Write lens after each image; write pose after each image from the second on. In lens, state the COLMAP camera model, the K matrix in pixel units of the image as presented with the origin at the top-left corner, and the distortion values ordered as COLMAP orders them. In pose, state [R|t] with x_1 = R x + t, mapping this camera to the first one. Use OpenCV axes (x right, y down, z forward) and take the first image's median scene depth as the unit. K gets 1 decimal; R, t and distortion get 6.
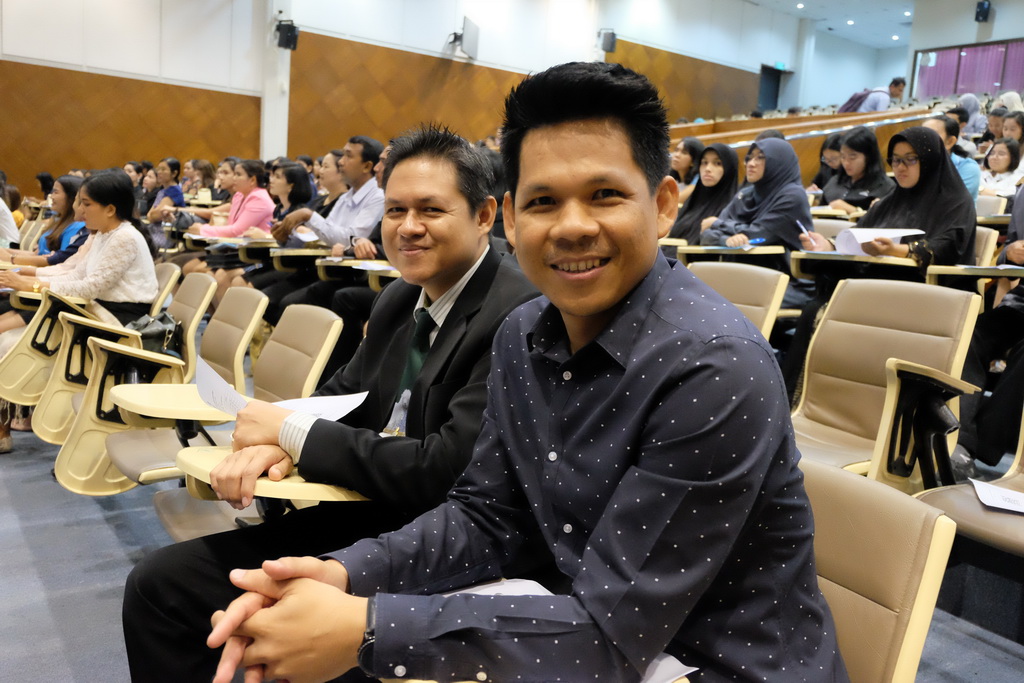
lens RADIAL K [[887.0, 0, 522.1], [0, 887.0, 334.5], [0, 0, 1]] dist [-0.017448, 0.019780]
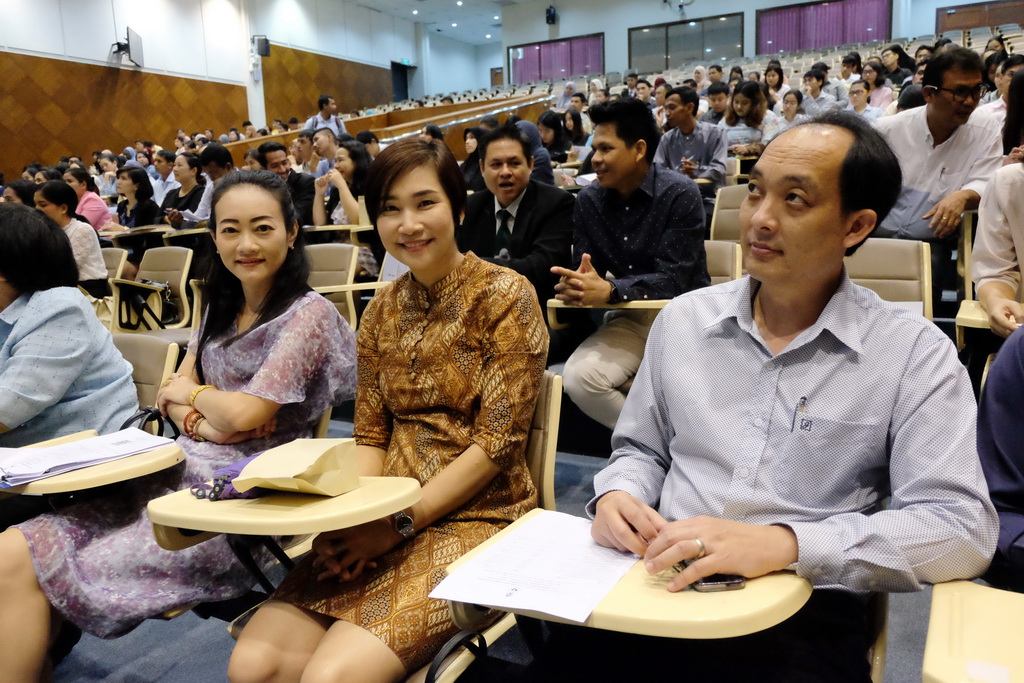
lens RADIAL K [[782.0, 0, 530.9], [0, 782.0, 329.0], [0, 0, 1]] dist [-0.022848, 0.023979]
pose [[0.896567, -0.172055, 0.408124, -0.070060], [0.156610, 0.985087, 0.071246, 0.010689], [-0.414296, 0.000040, 0.910142, -0.060383]]
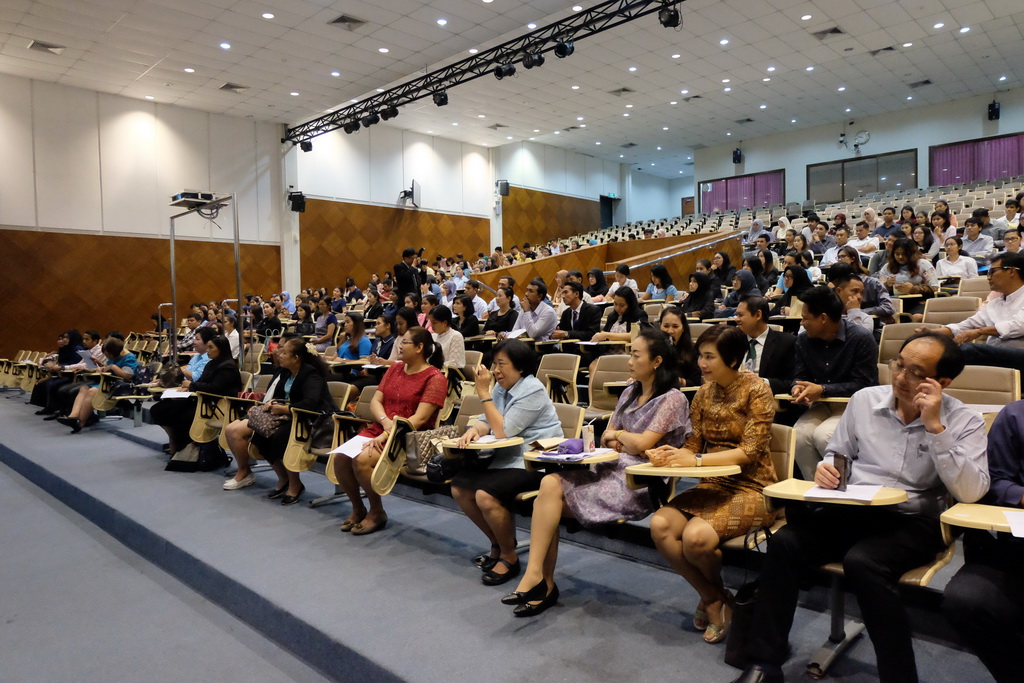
lens RADIAL K [[712.3, 0, 523.9], [0, 712.3, 336.3], [0, 0, 1]] dist [-0.047567, 0.056893]
pose [[0.976911, -0.097344, 0.190183, -0.126640], [0.114031, 0.990344, -0.078843, 0.006327], [-0.180672, 0.098709, 0.978578, -0.137995]]
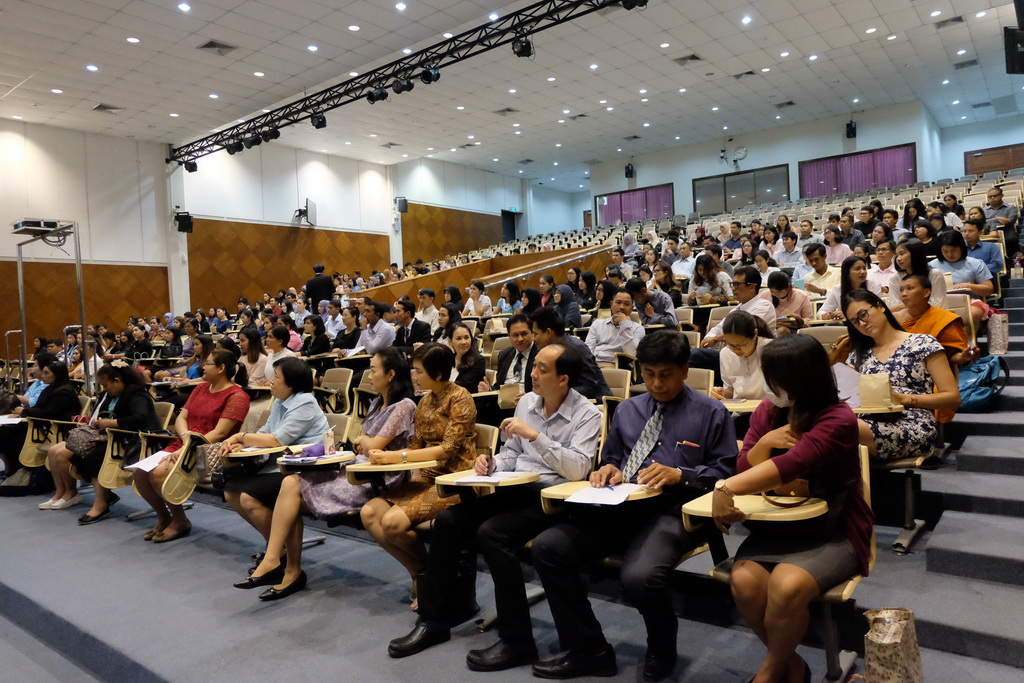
lens RADIAL K [[712.3, 0, 529.3], [0, 712.3, 339.1], [0, 0, 1]] dist [-0.047567, 0.056893]
pose [[0.949006, -0.124379, 0.289687, -0.079320], [0.152587, 0.985300, -0.076825, 0.014490], [-0.275873, 0.117110, 0.954033, -0.180240]]
